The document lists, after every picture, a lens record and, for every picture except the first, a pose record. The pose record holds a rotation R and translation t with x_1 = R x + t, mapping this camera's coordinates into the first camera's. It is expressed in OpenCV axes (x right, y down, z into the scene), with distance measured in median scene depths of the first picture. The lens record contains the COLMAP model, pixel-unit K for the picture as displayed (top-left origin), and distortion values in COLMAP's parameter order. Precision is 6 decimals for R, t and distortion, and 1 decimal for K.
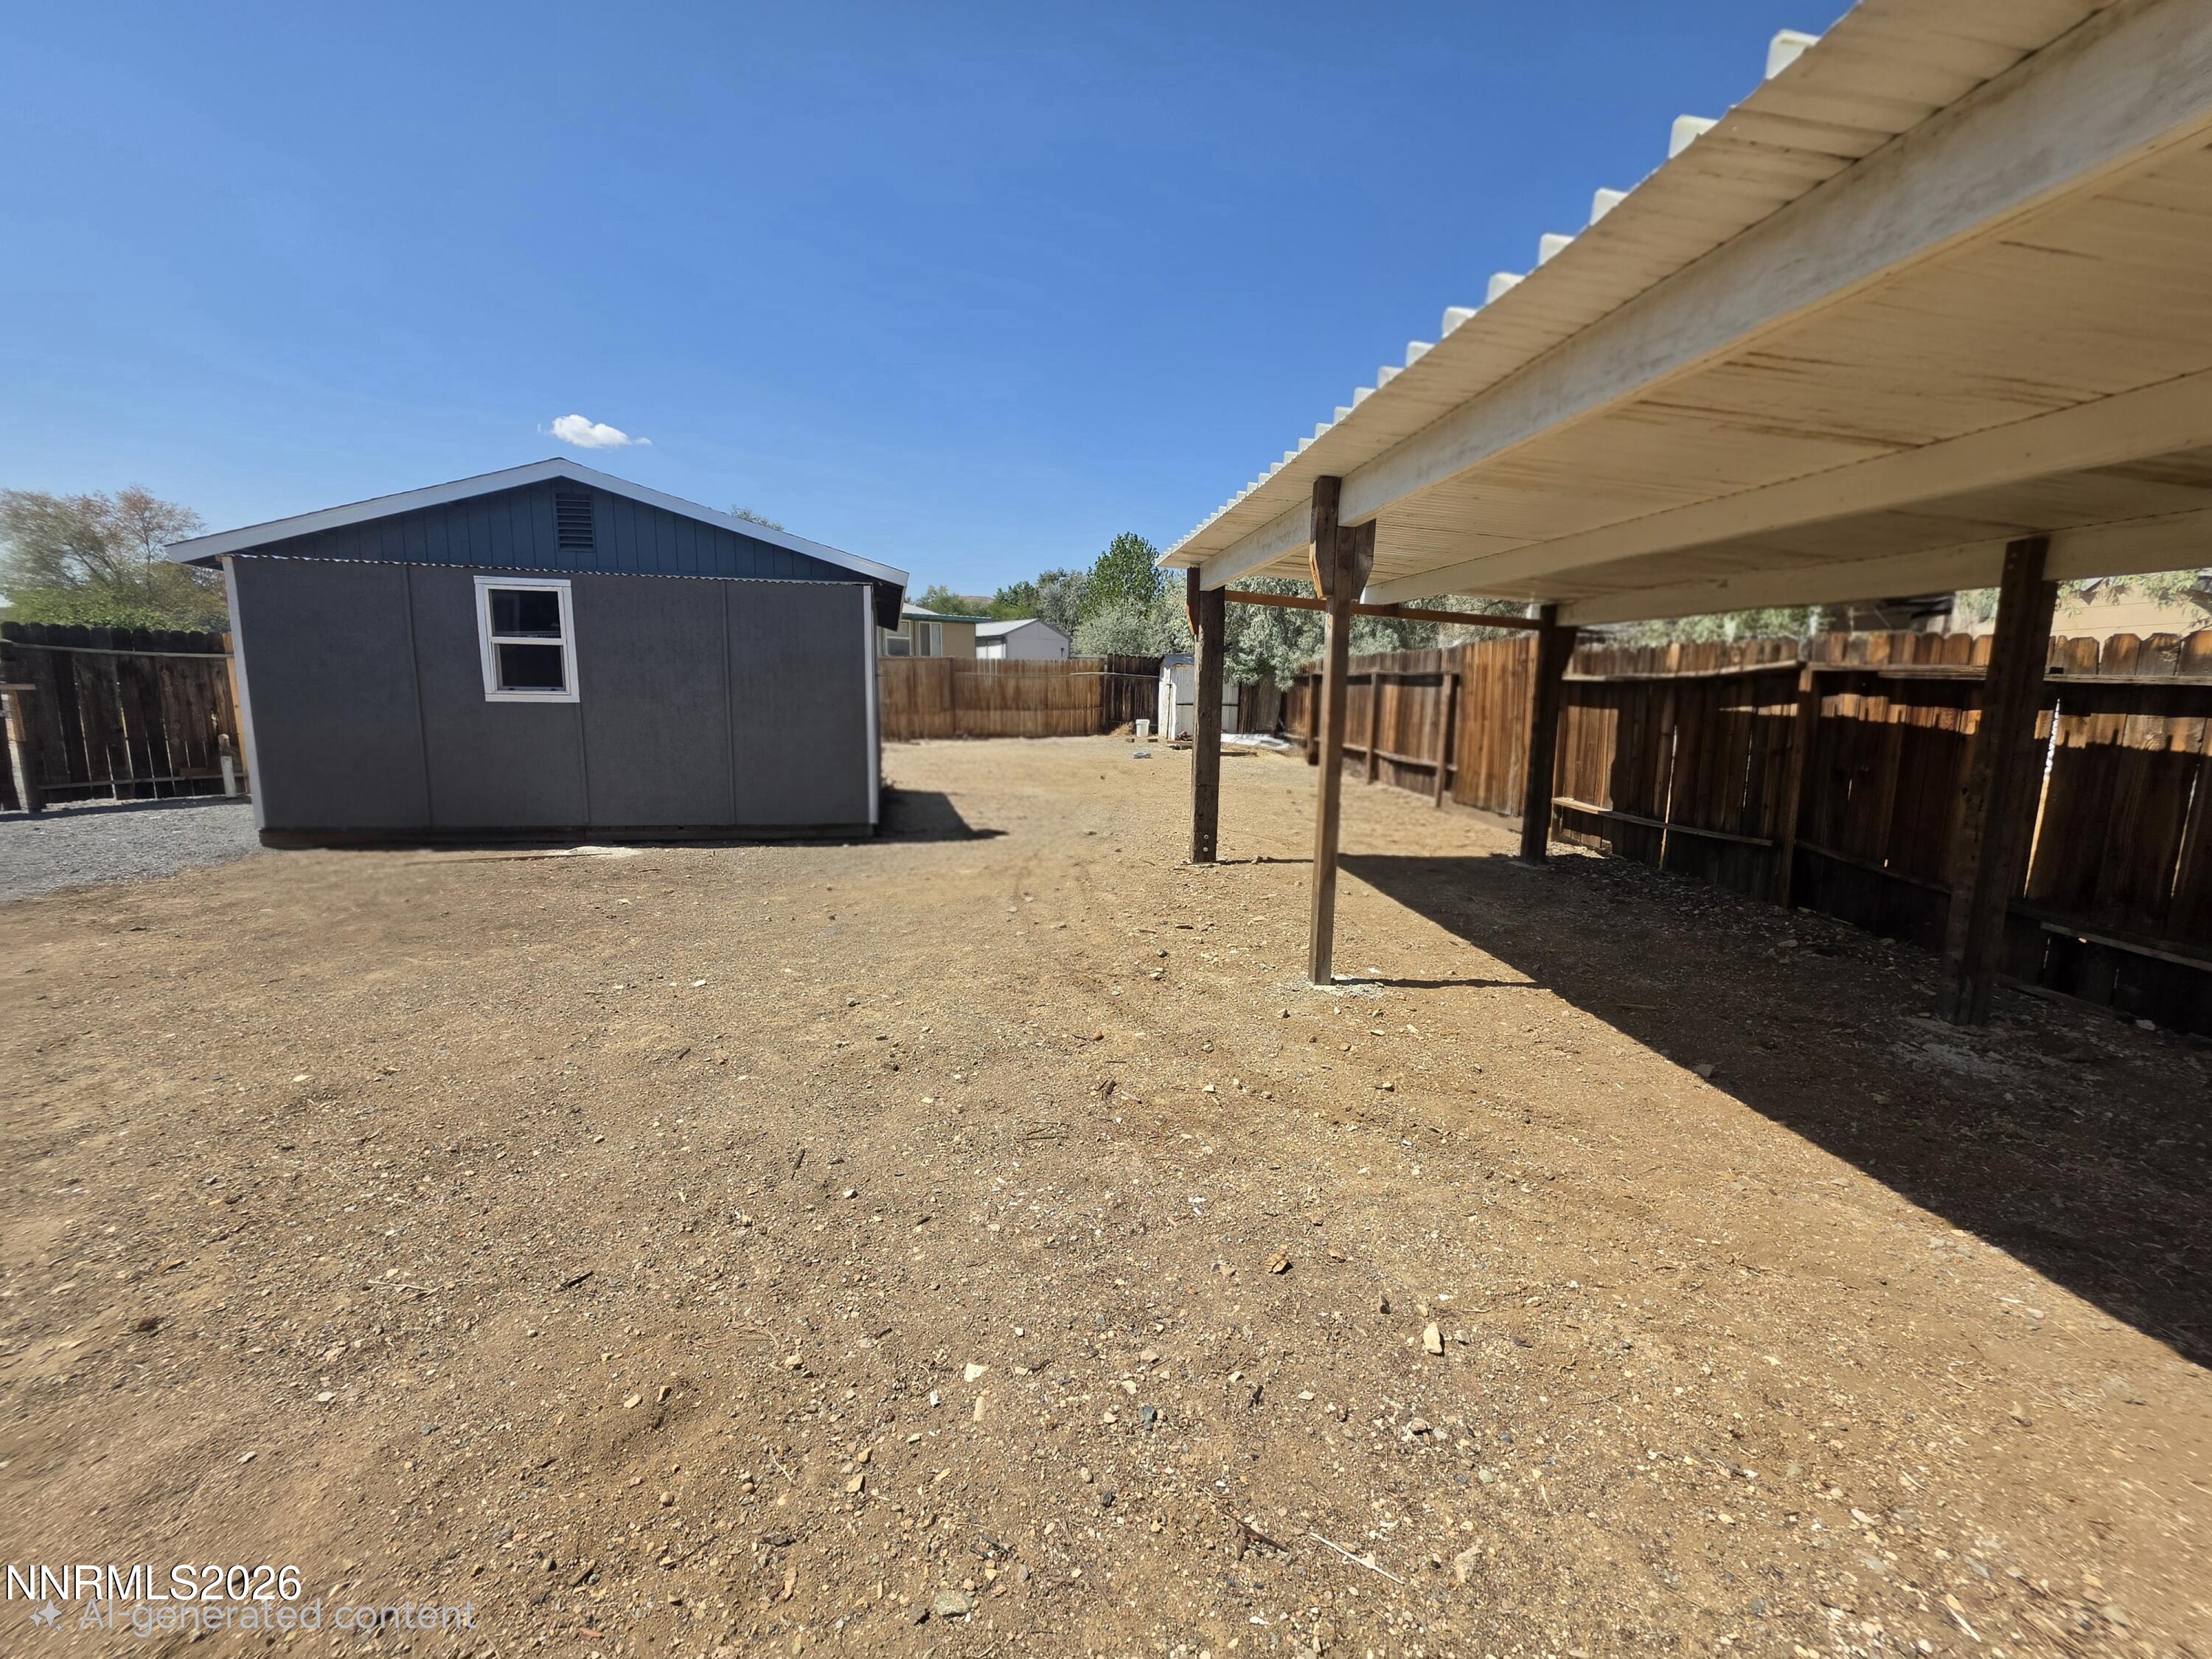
lens RADIAL K [[875.6, 0, 1096.9], [0, 875.6, 824.9], [0, 0, 1]] dist [-0.009441, 0.000052]
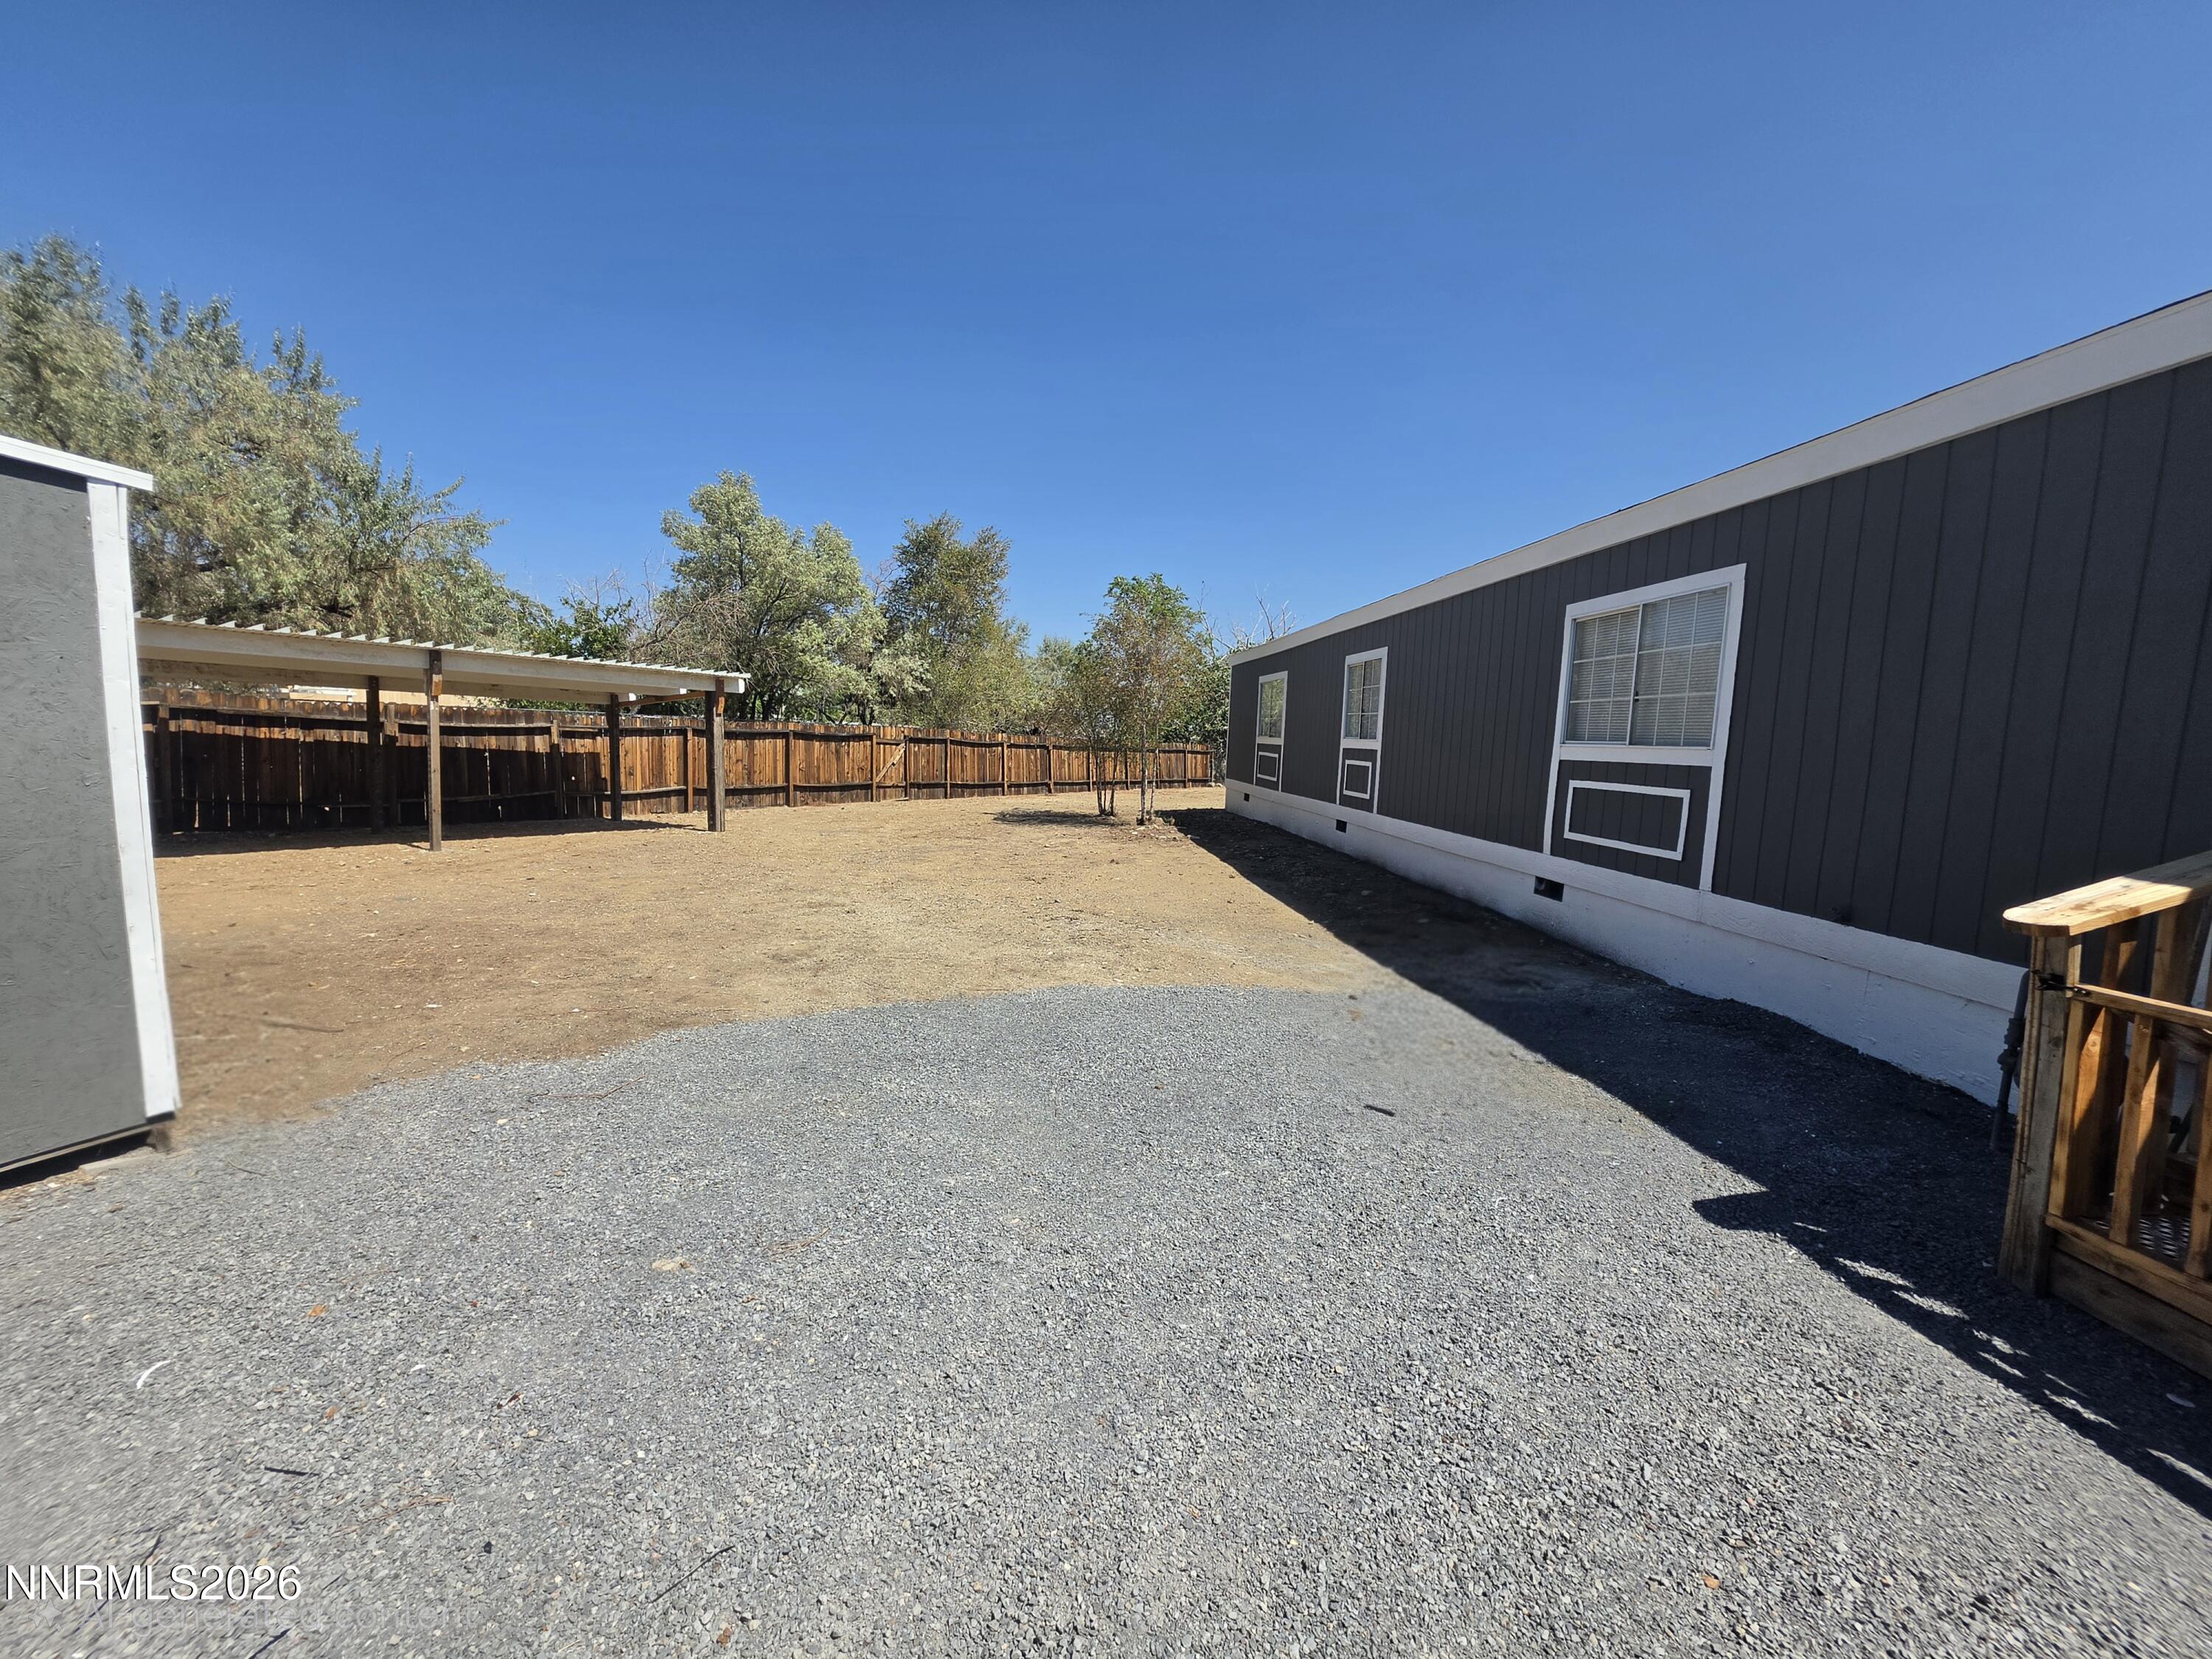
lens RADIAL K [[875.6, 0, 1096.9], [0, 875.6, 824.9], [0, 0, 1]] dist [-0.009441, 0.000052]
pose [[-0.793353, -0.100038, 0.600485, -1.954942], [0.046123, 0.973692, 0.223149, -0.258440], [-0.607012, 0.204732, -0.767868, 1.291537]]
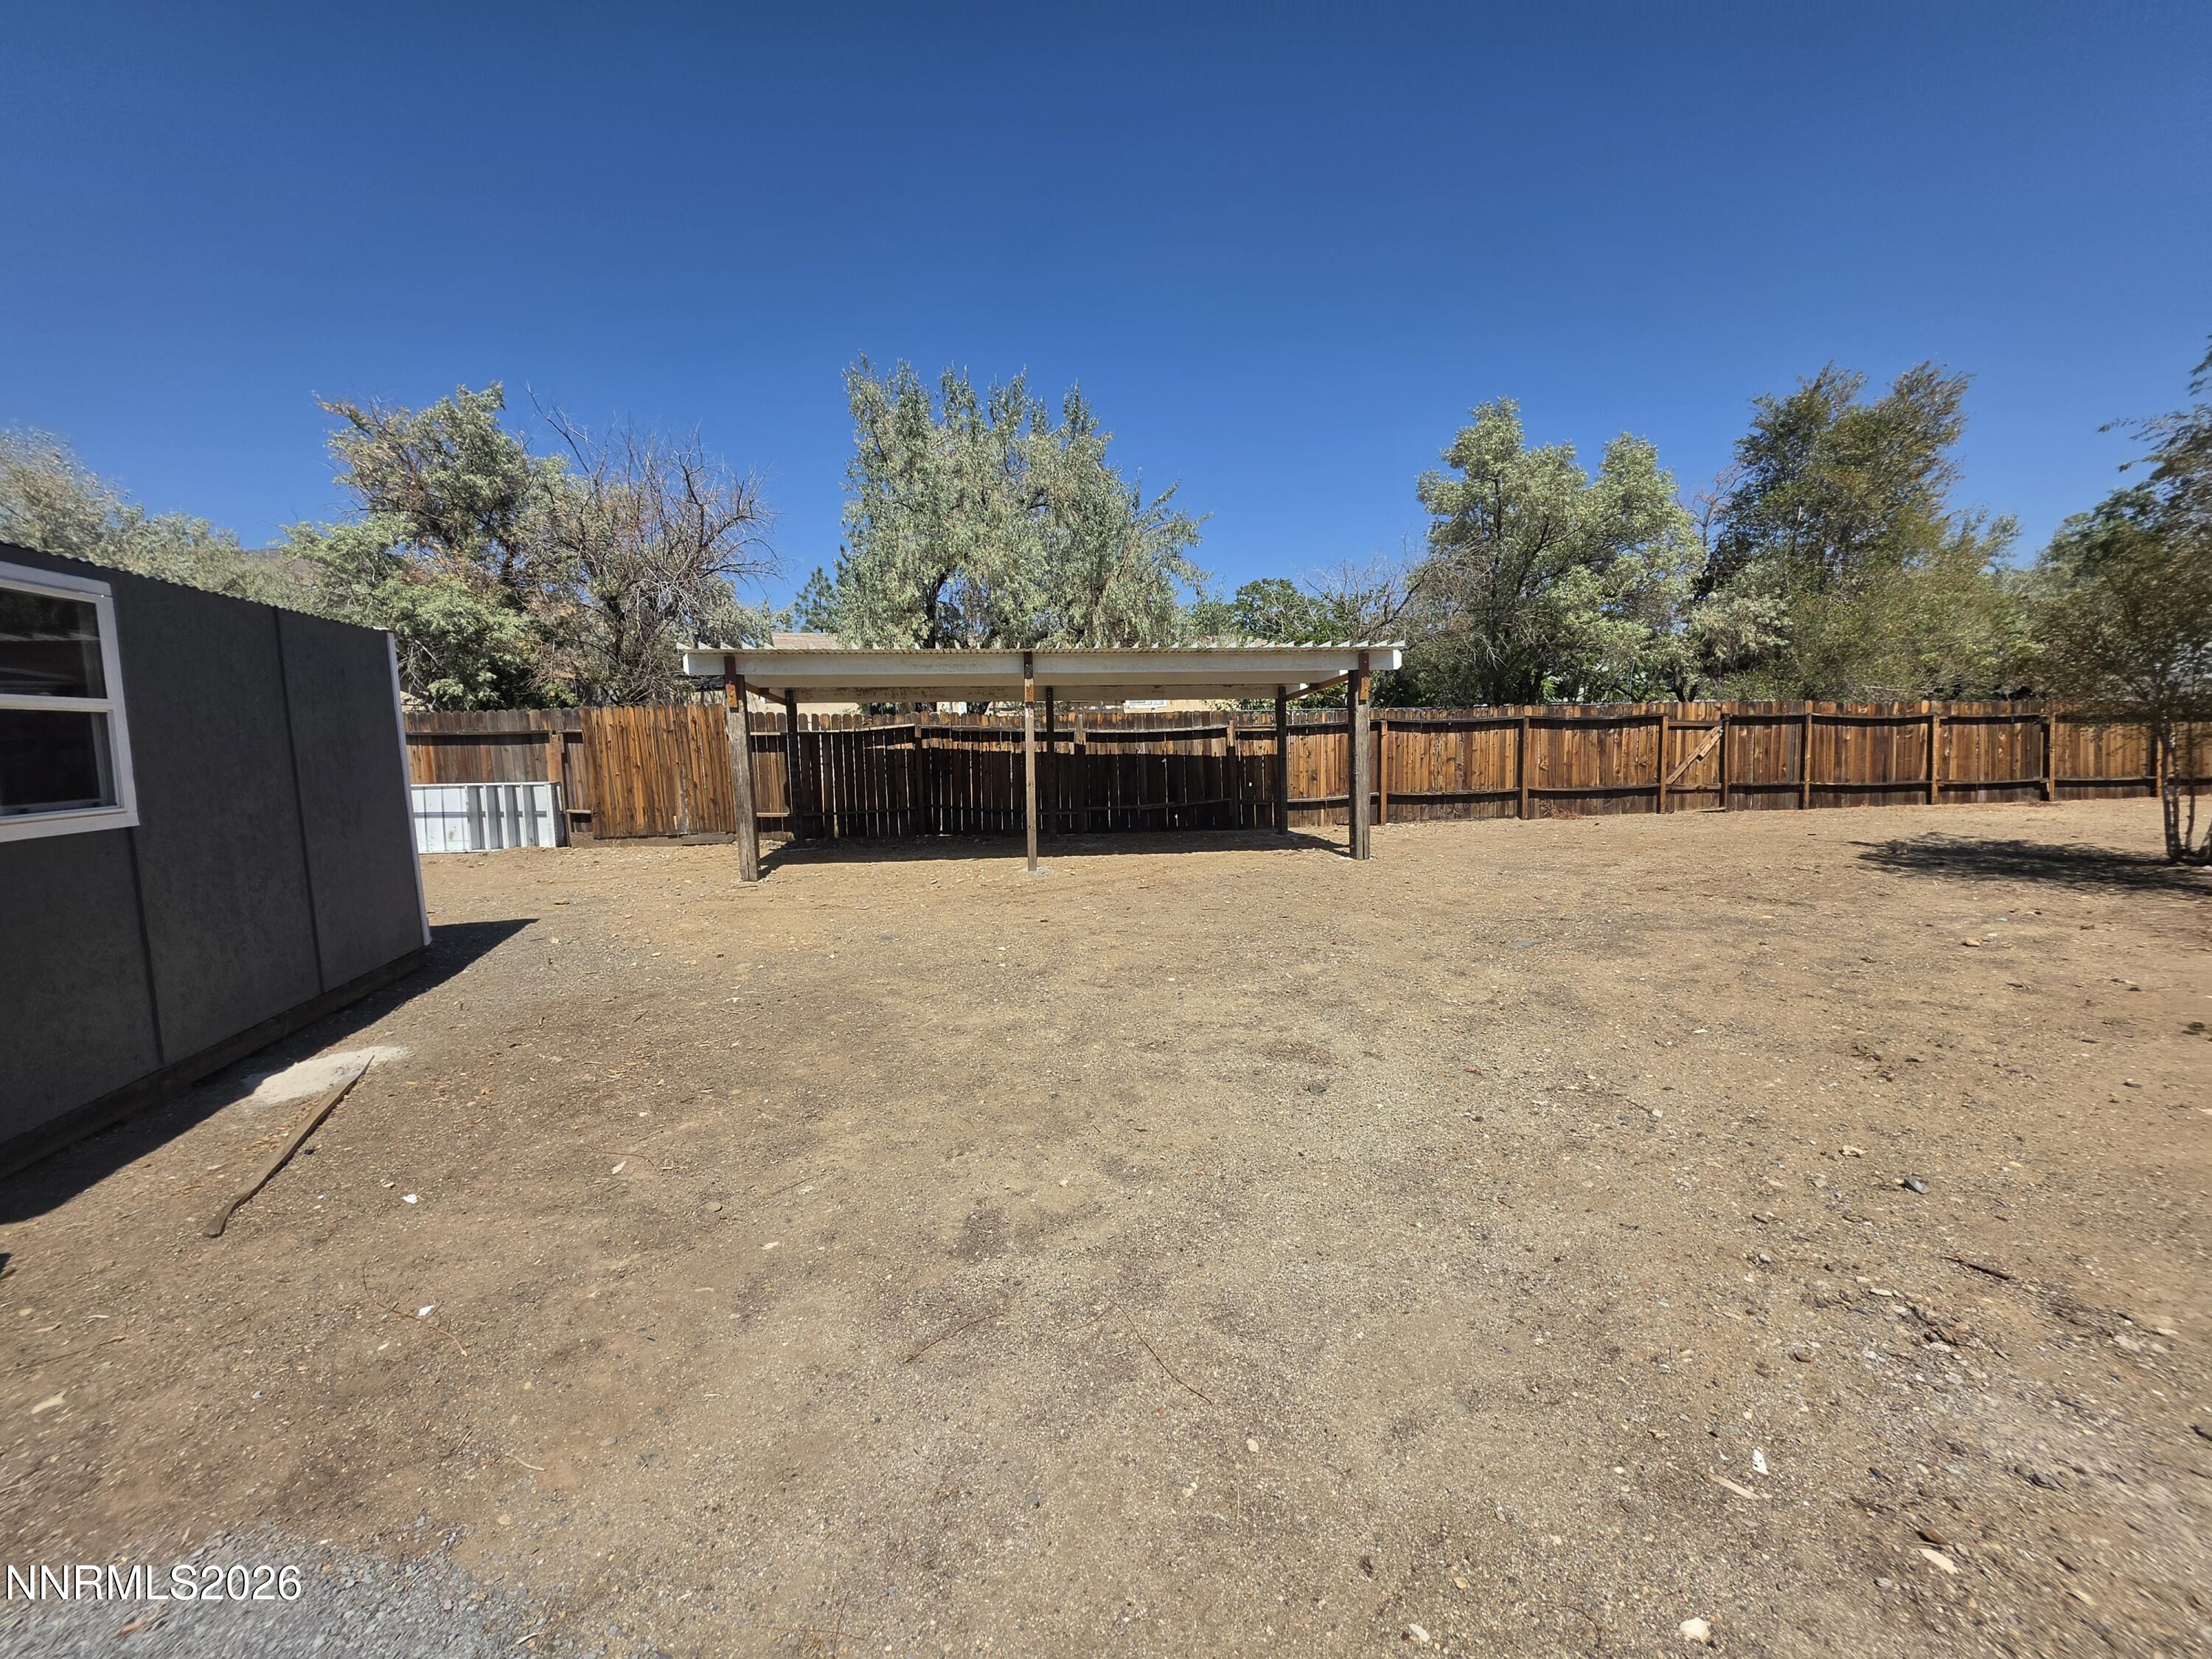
lens RADIAL K [[875.6, 0, 1096.9], [0, 875.6, 824.9], [0, 0, 1]] dist [-0.009441, 0.000052]
pose [[-0.020153, -0.125217, 0.991925, -1.452655], [0.173989, 0.976548, 0.126811, -0.143030], [-0.984541, 0.175139, 0.002106, 0.605169]]
